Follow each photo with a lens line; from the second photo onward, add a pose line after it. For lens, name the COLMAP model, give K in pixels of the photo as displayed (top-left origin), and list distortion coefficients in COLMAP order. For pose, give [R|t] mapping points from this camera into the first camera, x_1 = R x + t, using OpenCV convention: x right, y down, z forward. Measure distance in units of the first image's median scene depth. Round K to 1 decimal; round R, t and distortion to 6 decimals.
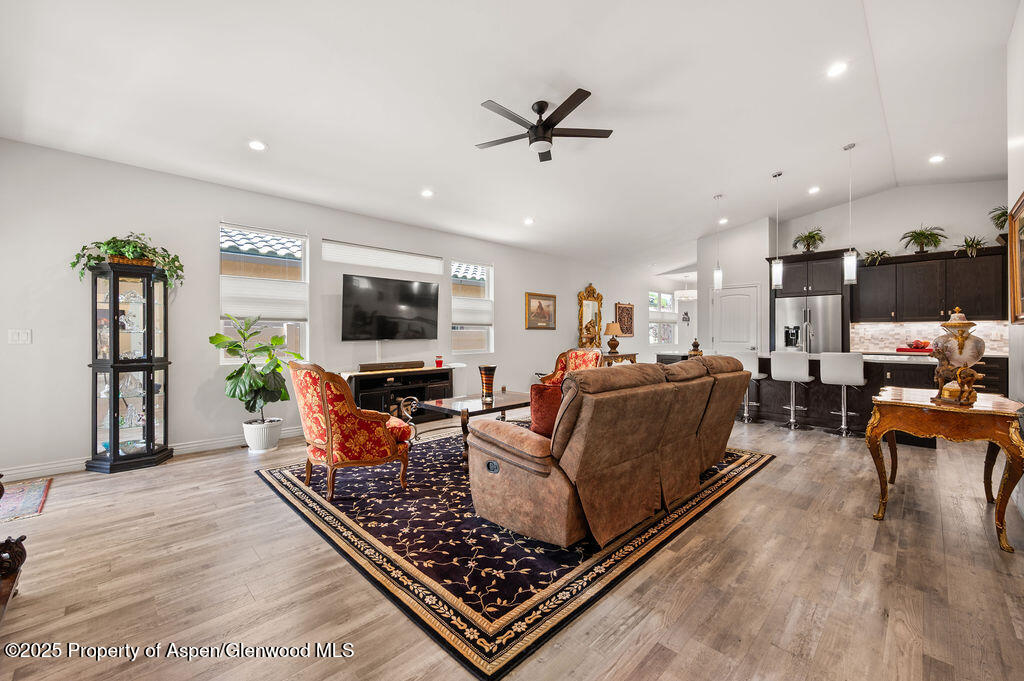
lens RADIAL K [[410.6, 0, 511.6], [0, 410.6, 332.1], [0, 0, 1]] dist [-0.001649, -0.000297]
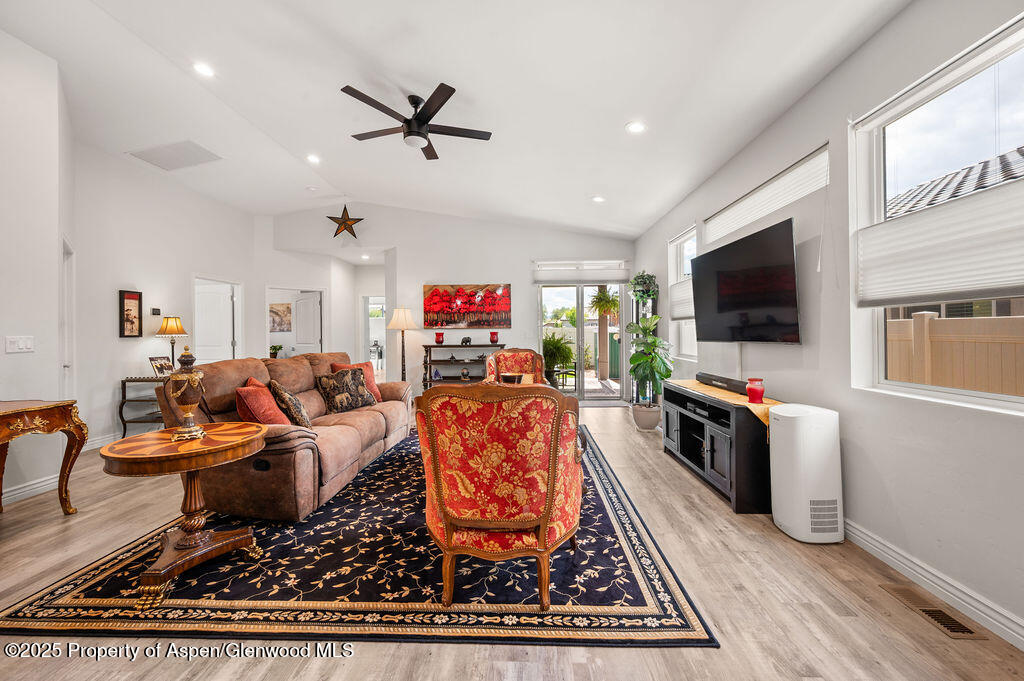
lens RADIAL K [[405.1, 0, 512.4], [0, 405.1, 332.5], [0, 0, 1]] dist [-0.001037, -0.000139]
pose [[-0.730380, 0.005190, -0.683021, 0.314907], [0.011556, 0.999922, -0.004759, 0.002650], [0.682943, -0.011368, -0.730383, 1.035228]]
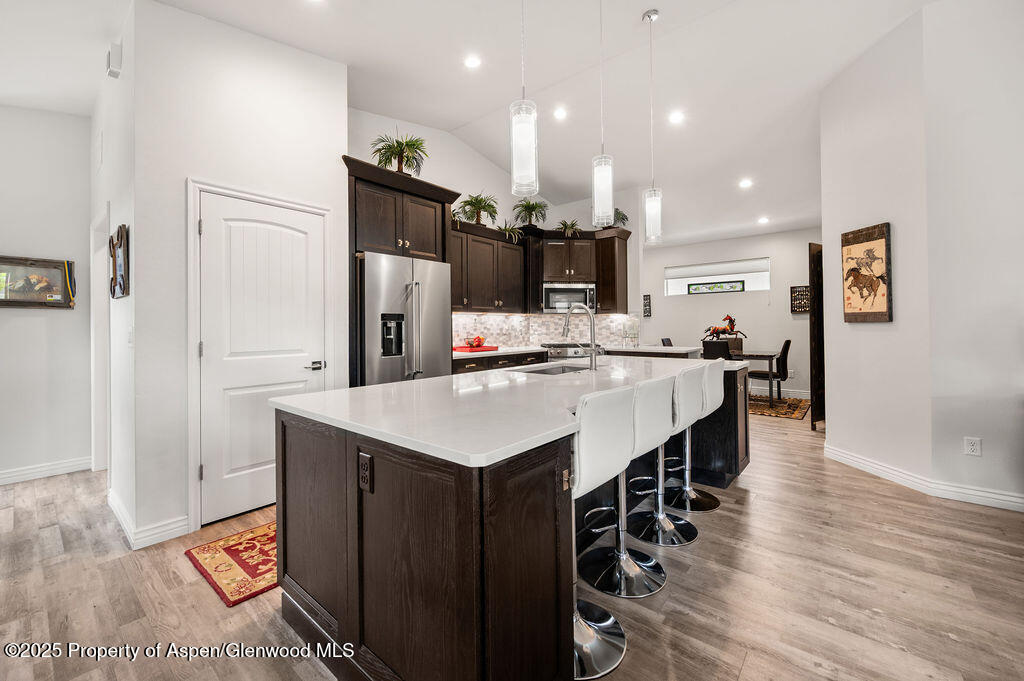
lens RADIAL K [[411.2, 0, 511.7], [0, 411.2, 324.3], [0, 0, 1]] dist [-0.001062, -0.000065]
pose [[-0.096501, 0.006563, 0.995311, 0.193105], [0.005089, 0.999968, -0.006100, 0.002373], [-0.995320, 0.004477, -0.096532, 0.976898]]
